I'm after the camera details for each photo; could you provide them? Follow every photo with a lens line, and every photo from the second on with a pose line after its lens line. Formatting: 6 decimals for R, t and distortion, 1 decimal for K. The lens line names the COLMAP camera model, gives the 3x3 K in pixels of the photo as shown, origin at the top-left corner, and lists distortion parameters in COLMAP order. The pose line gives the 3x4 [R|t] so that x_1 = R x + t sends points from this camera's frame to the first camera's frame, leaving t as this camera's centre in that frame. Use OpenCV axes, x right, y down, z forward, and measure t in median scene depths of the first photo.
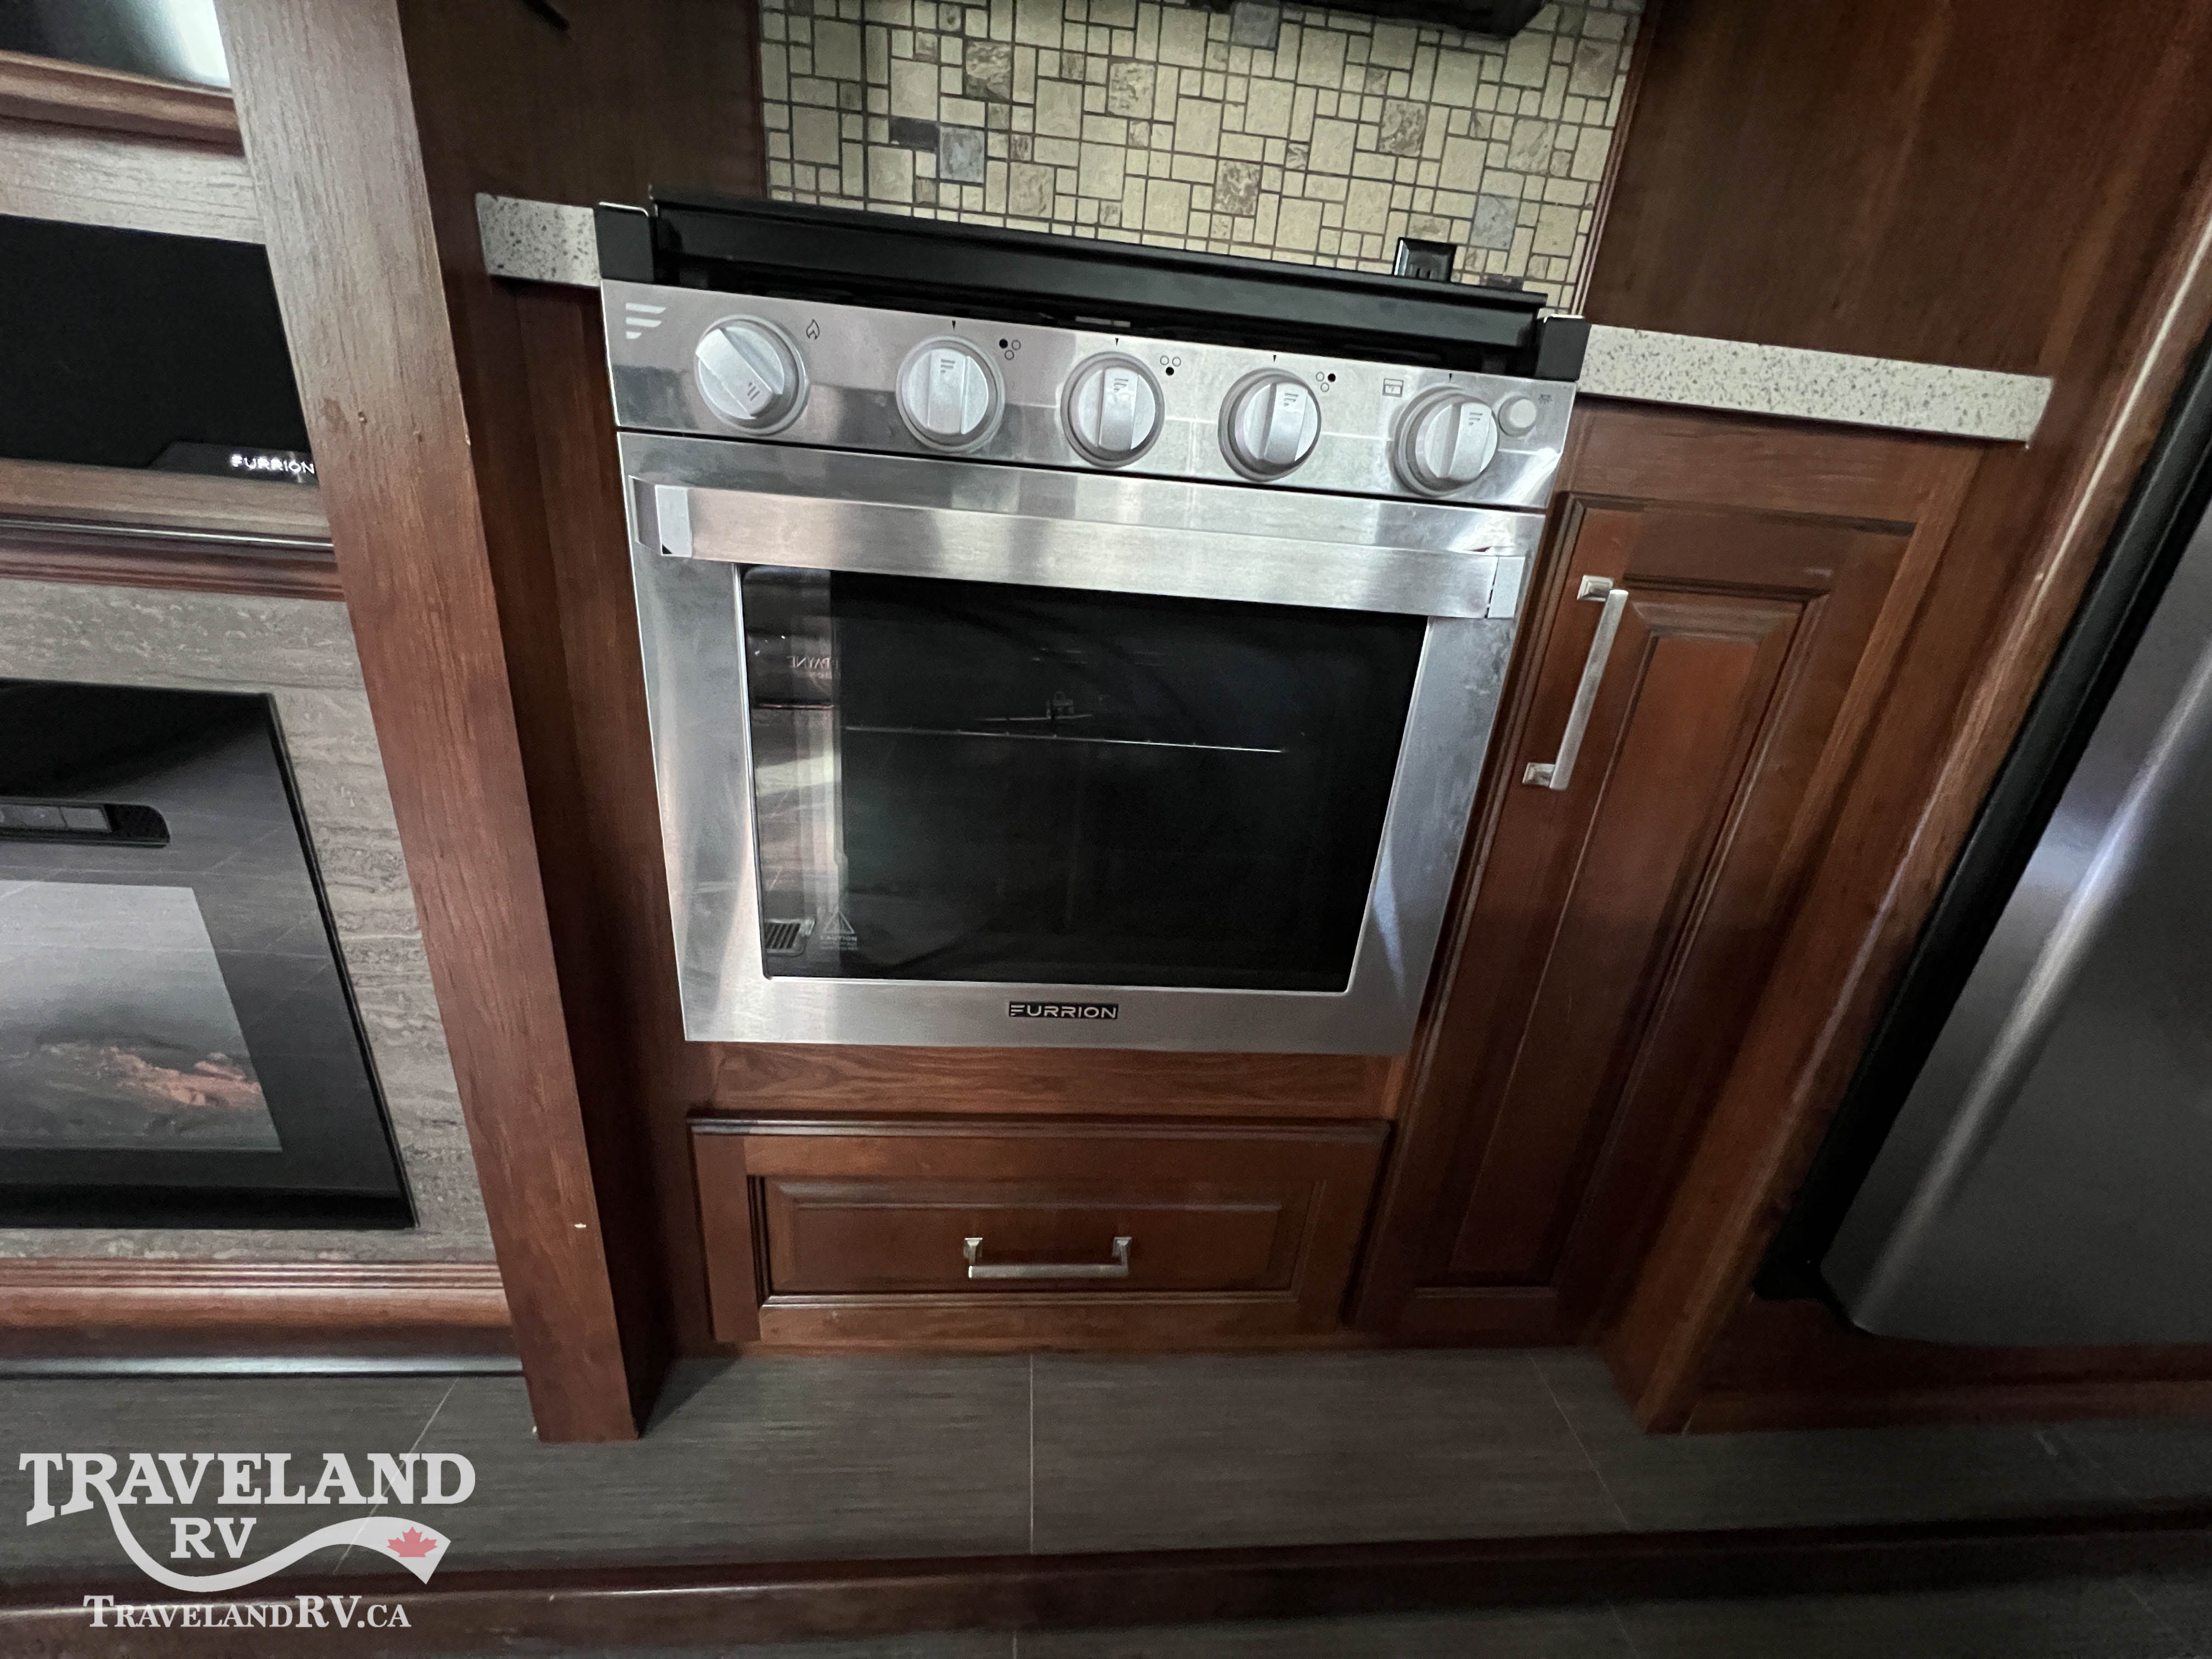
lens RADIAL K [[883.5, 0, 1104.9], [0, 883.5, 826.1], [0, 0, 1]] dist [-0.003426, 0.000012]
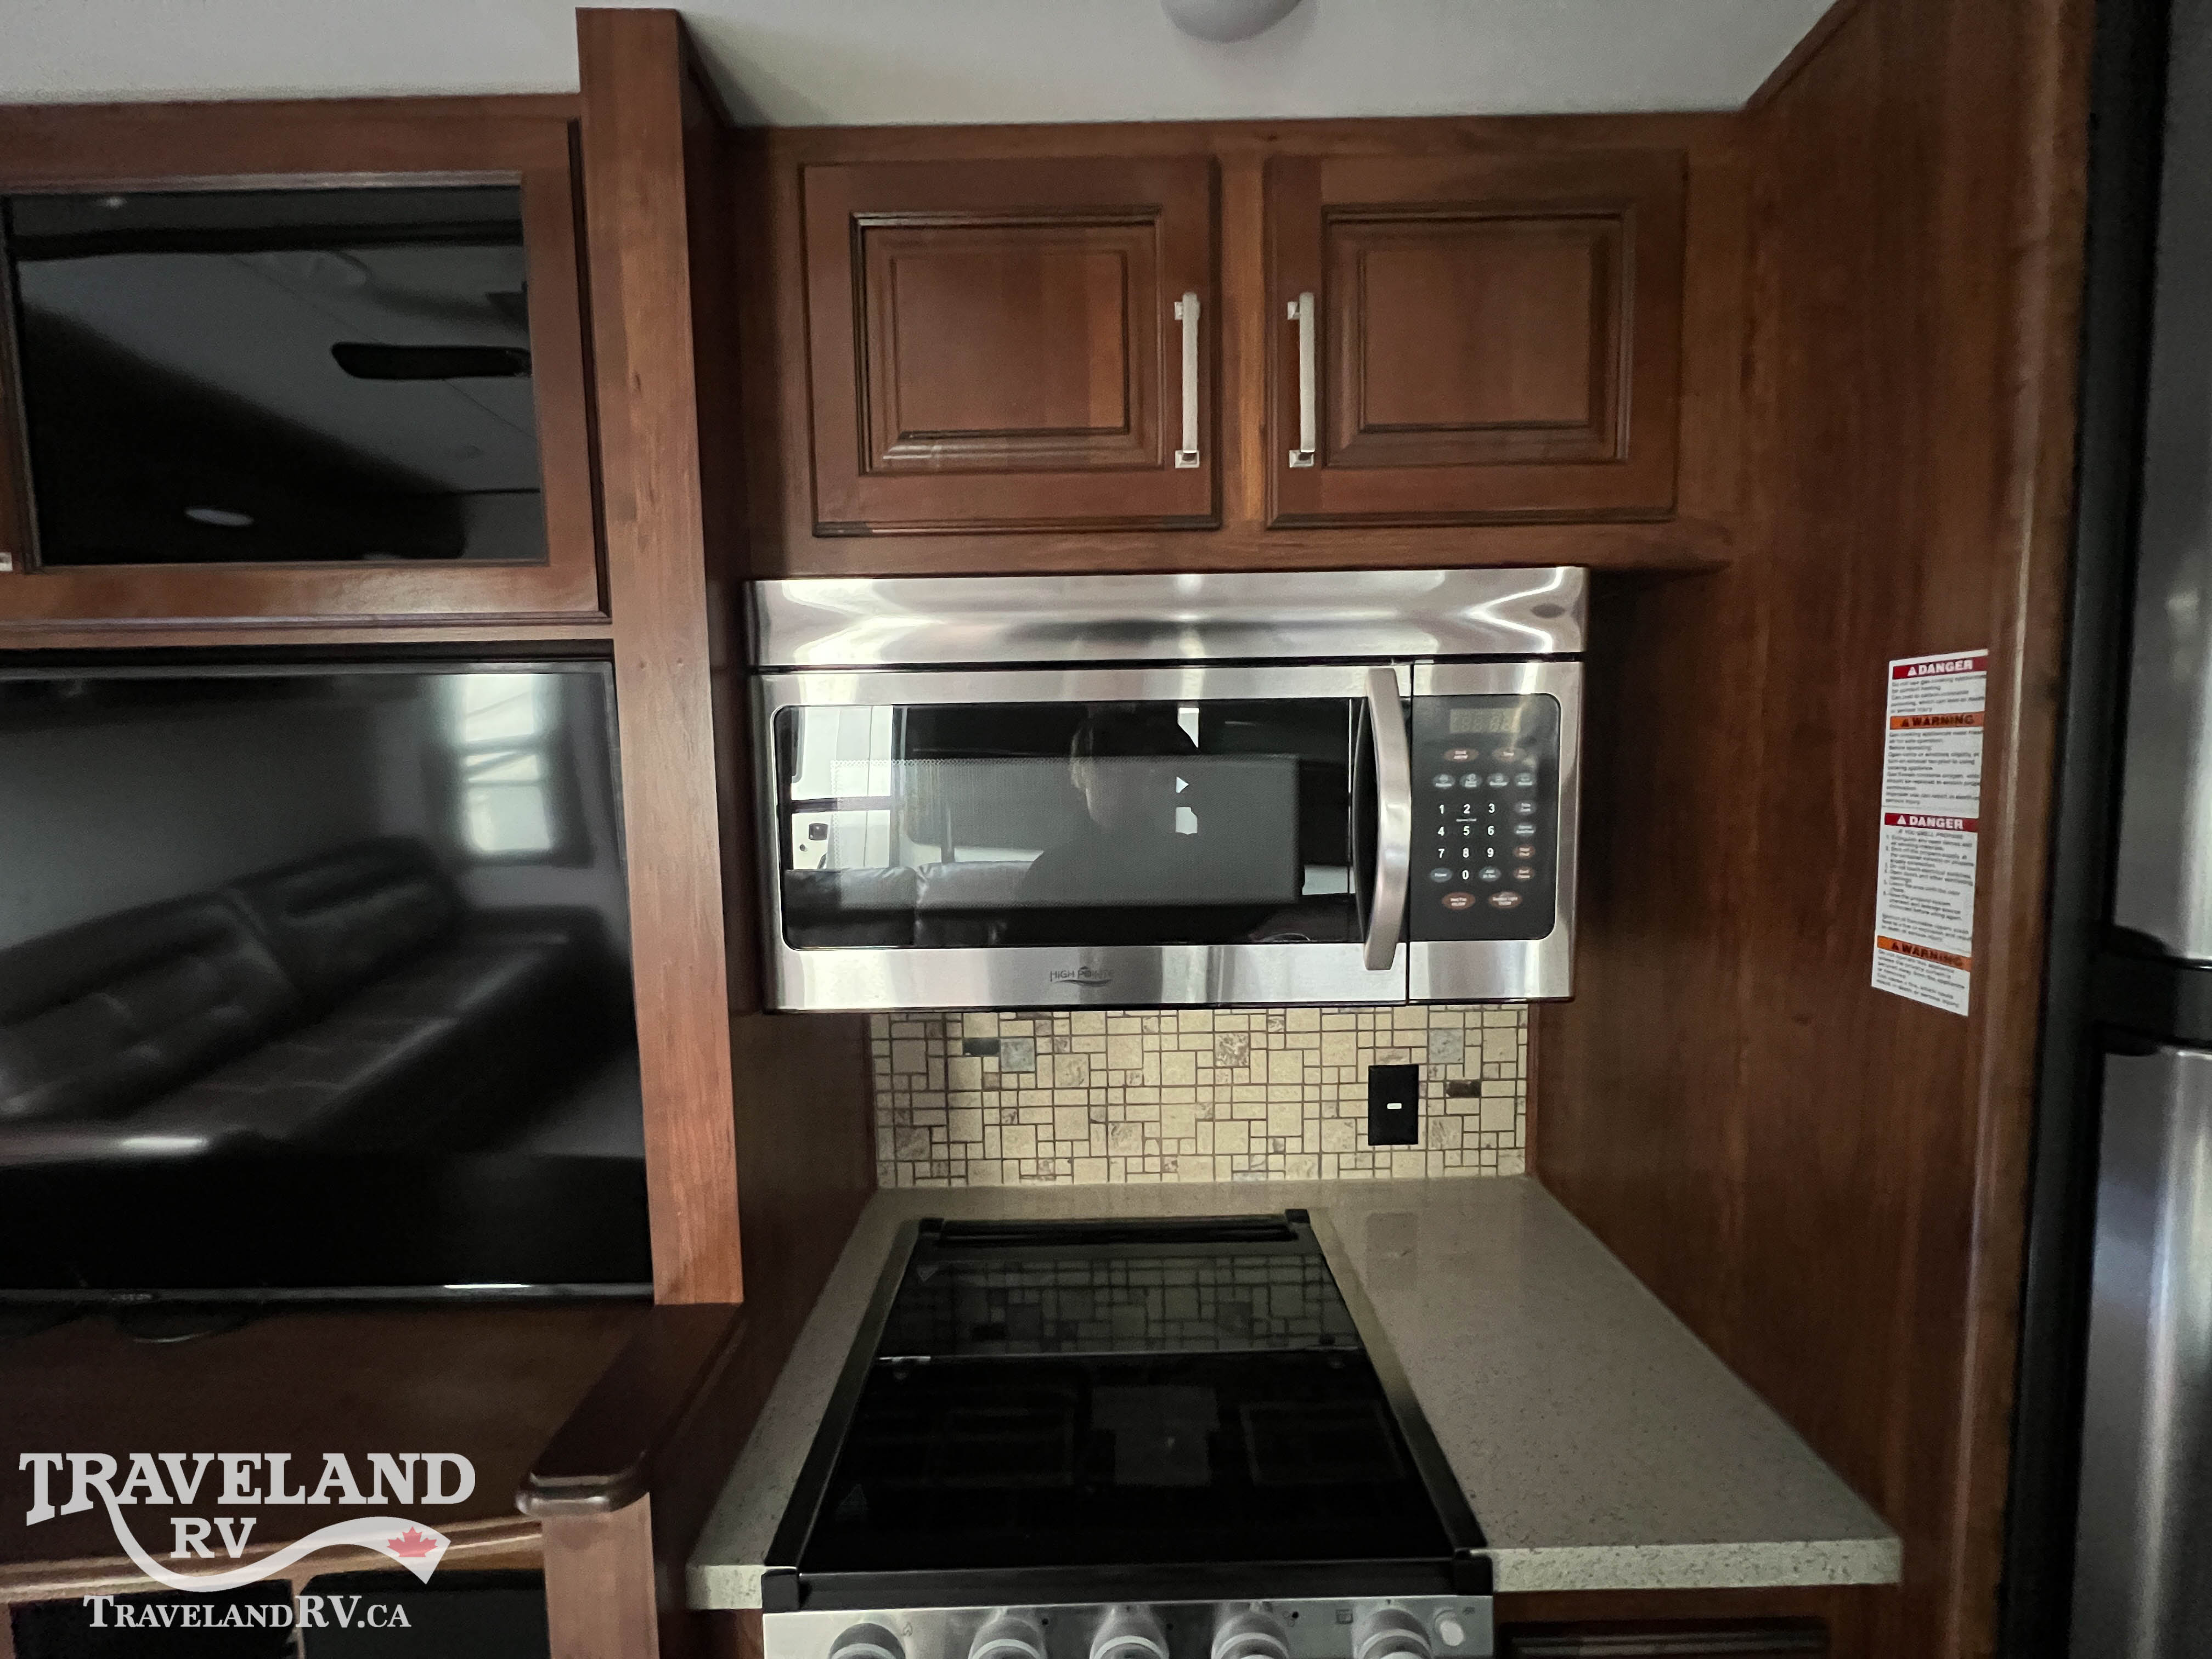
lens RADIAL K [[883.5, 0, 1104.9], [0, 883.5, 826.1], [0, 0, 1]] dist [-0.003426, 0.000012]
pose [[0.991602, -0.097990, -0.084398, 0.109776], [0.067386, 0.948502, -0.309520, -0.663582], [0.110382, 0.301233, 0.947140, -0.330006]]
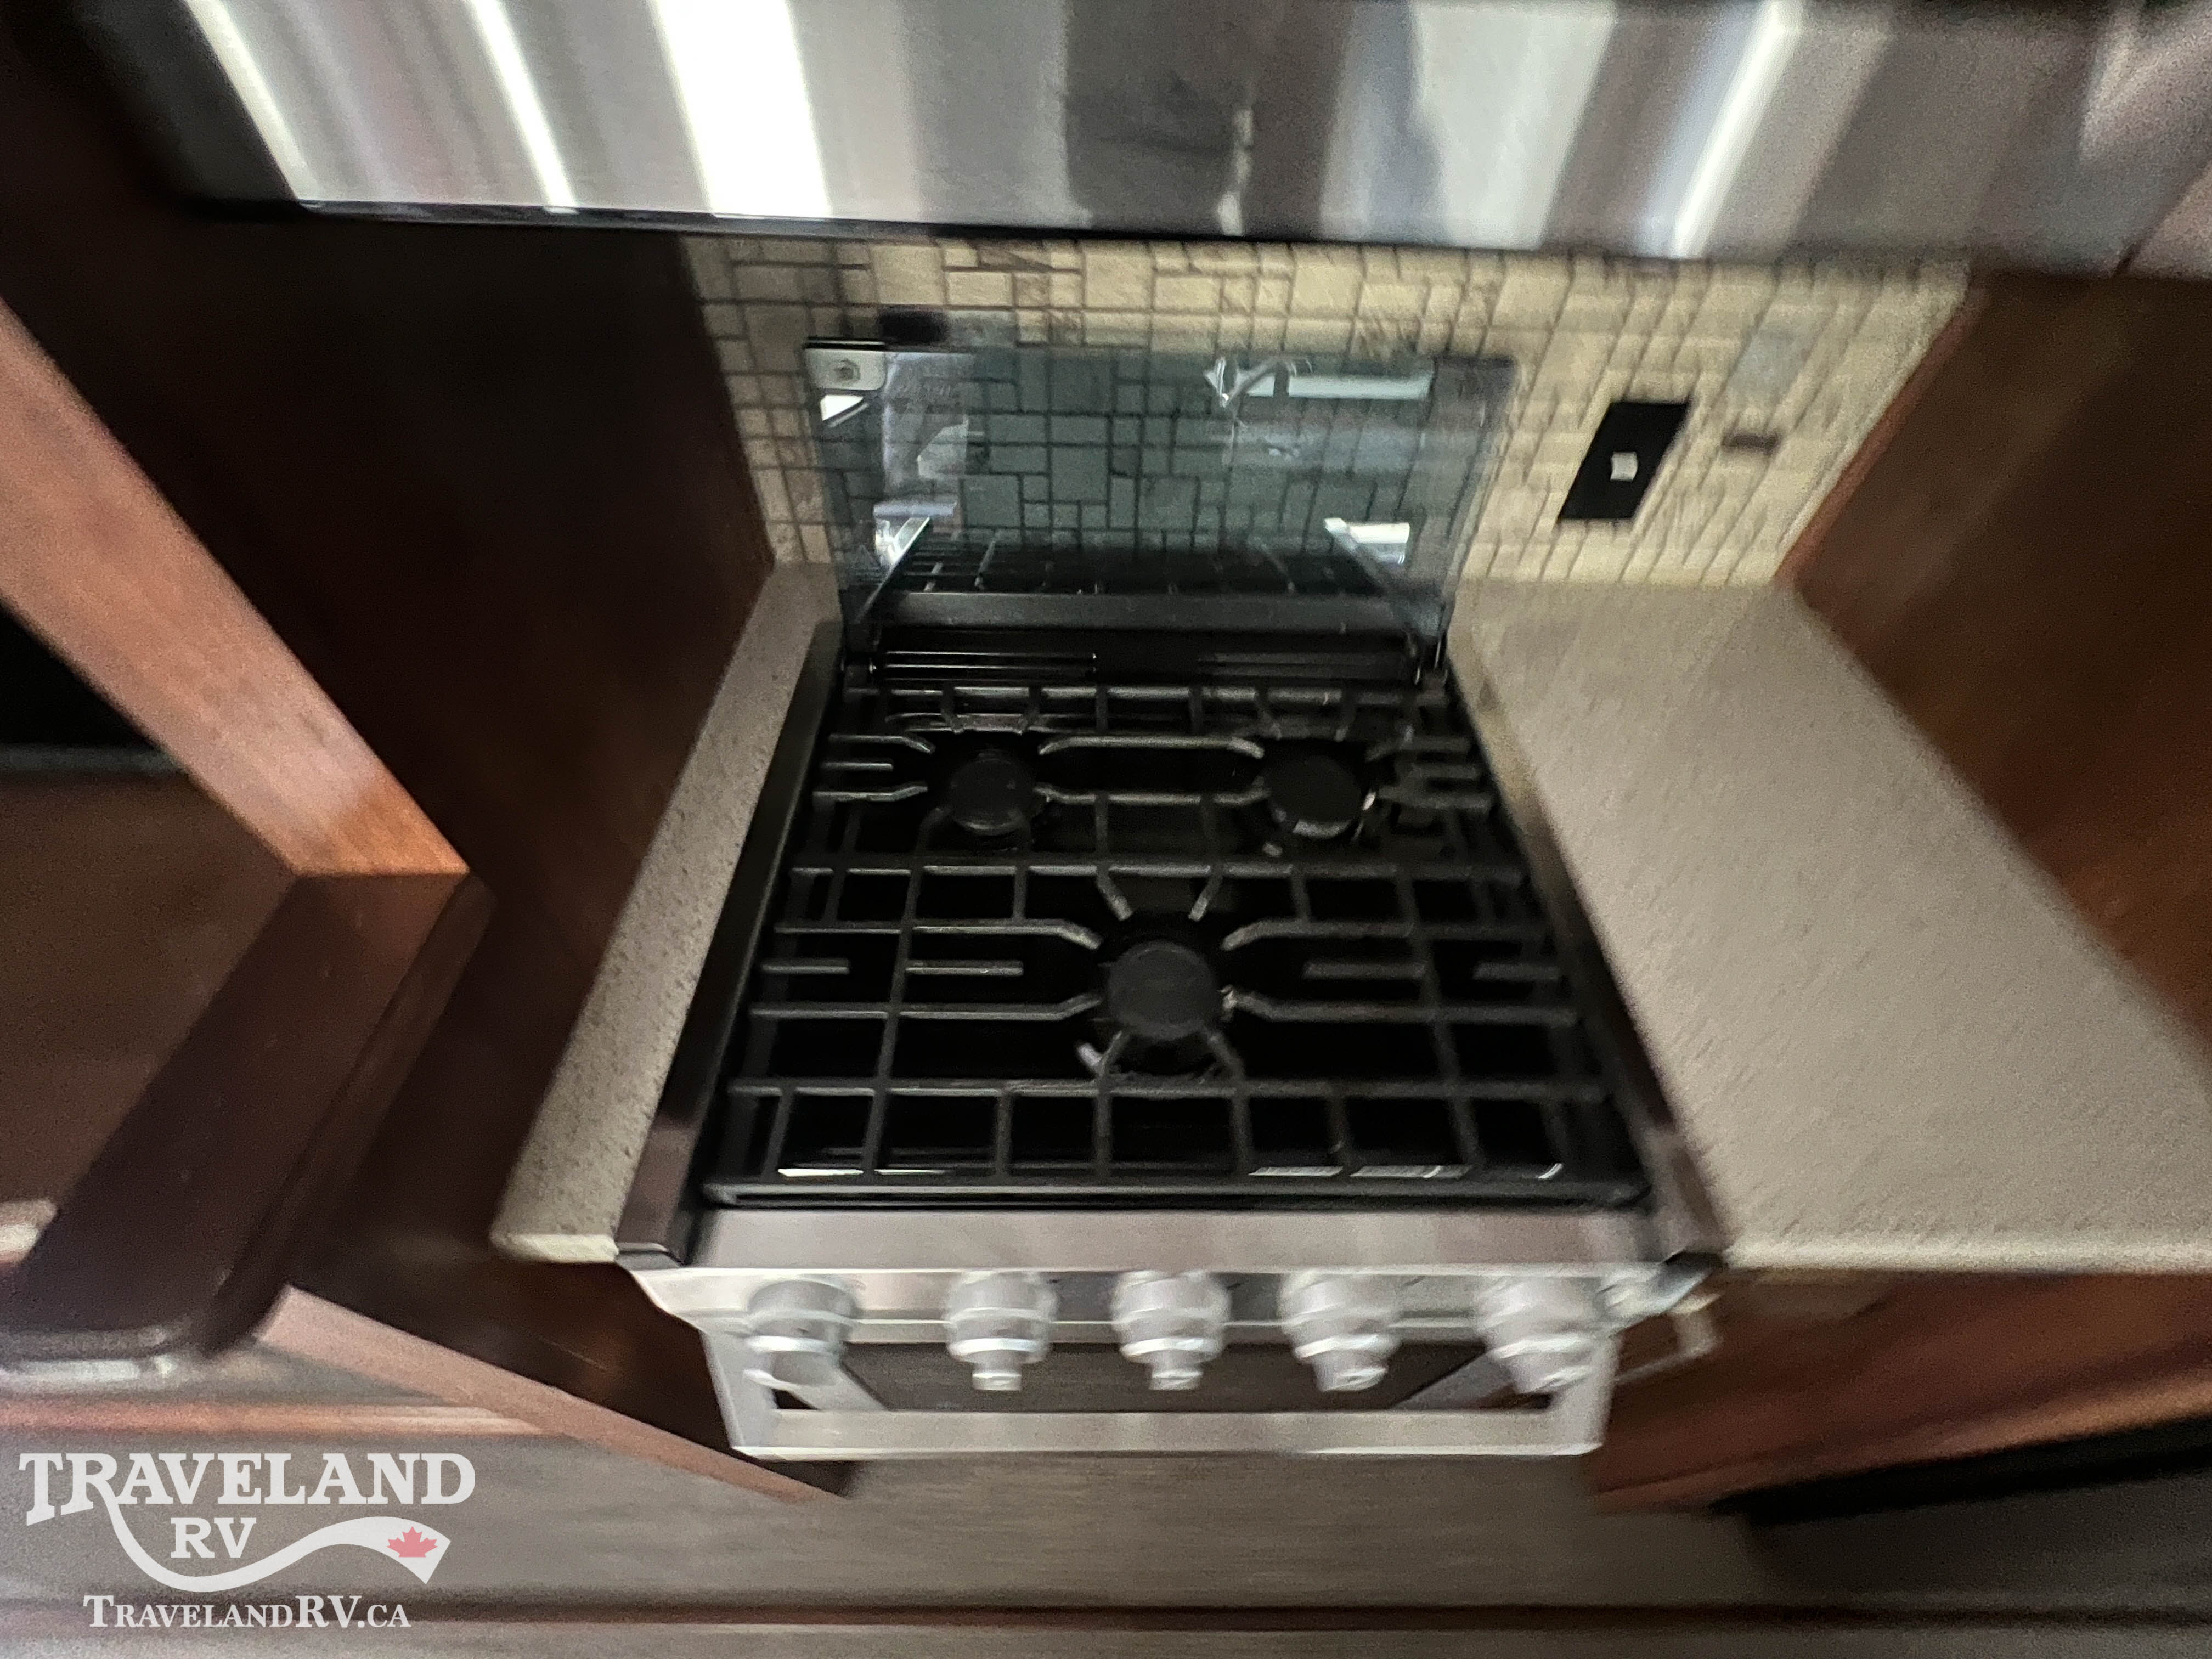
lens RADIAL K [[883.5, 0, 1104.9], [0, 883.5, 826.1], [0, 0, 1]] dist [-0.003426, 0.000012]
pose [[0.994883, 0.016658, -0.099654, 0.012534], [0.029369, 0.896051, 0.442978, -0.720698], [0.096674, -0.443638, 0.890977, 0.204504]]
